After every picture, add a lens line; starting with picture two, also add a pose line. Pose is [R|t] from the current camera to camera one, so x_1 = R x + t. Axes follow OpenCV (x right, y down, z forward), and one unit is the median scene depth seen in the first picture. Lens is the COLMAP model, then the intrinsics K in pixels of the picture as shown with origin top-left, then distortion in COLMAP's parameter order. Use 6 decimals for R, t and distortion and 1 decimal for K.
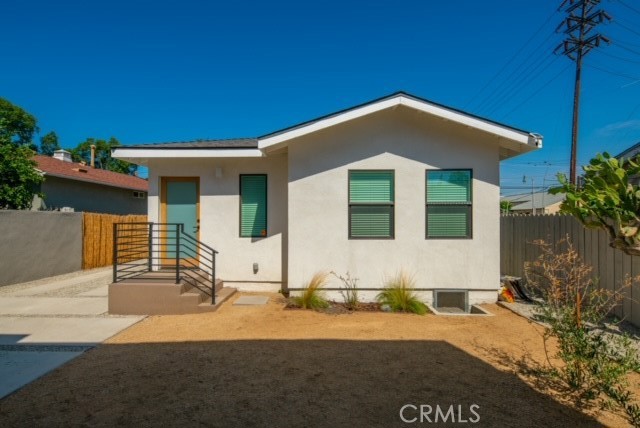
lens RADIAL K [[309.7, 0, 317.3], [0, 309.7, 220.4], [0, 0, 1]] dist [-0.001672, -0.000723]
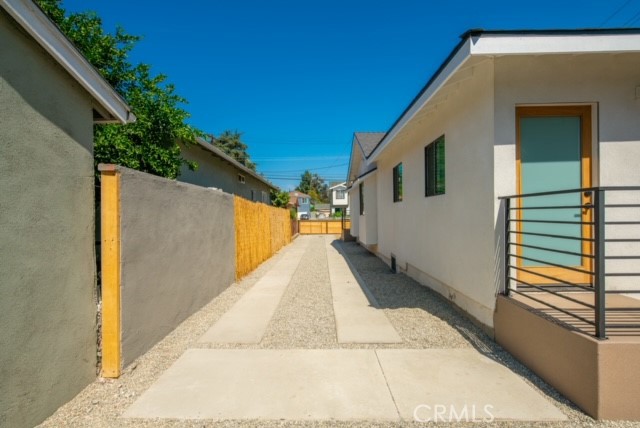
lens RADIAL K [[312.1, 0, 313.5], [0, 312.1, 217.7], [0, 0, 1]] dist [0.002898, -0.000187]
pose [[0.999703, -0.013615, -0.020196, -0.893738], [0.013675, 0.999902, 0.002832, 0.036868], [0.020156, -0.003108, 0.999792, 0.523717]]
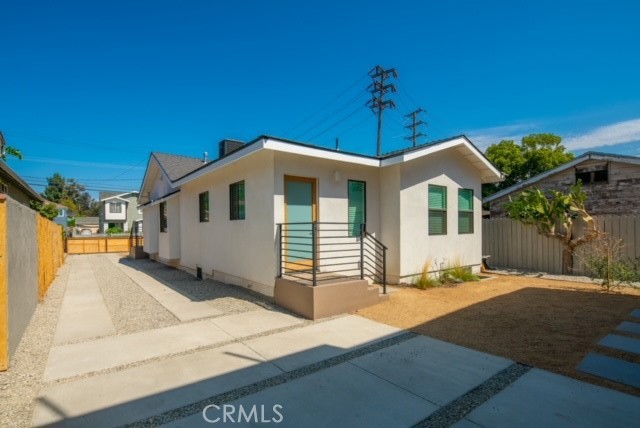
lens RADIAL K [[310.0, 0, 318.2], [0, 310.0, 230.1], [0, 0, 1]] dist [0.001408, 0.000191]
pose [[0.789395, -0.011585, 0.613776, -1.078998], [0.013527, 0.999907, 0.001477, 0.027789], [-0.613736, 0.007136, 0.789479, 0.219545]]
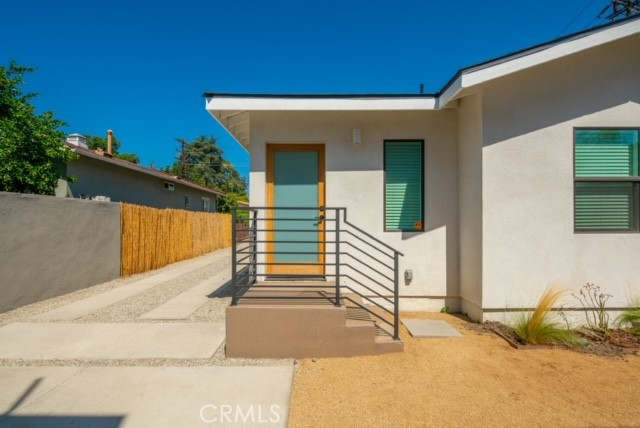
lens RADIAL K [[309.7, 0, 317.3], [0, 309.7, 220.4], [0, 0, 1]] dist [-0.001672, -0.000723]
pose [[0.999829, -0.002733, 0.018315, -0.442406], [0.002770, 0.999994, -0.001965, 0.032449], [-0.018310, 0.002015, 0.999830, 0.342575]]
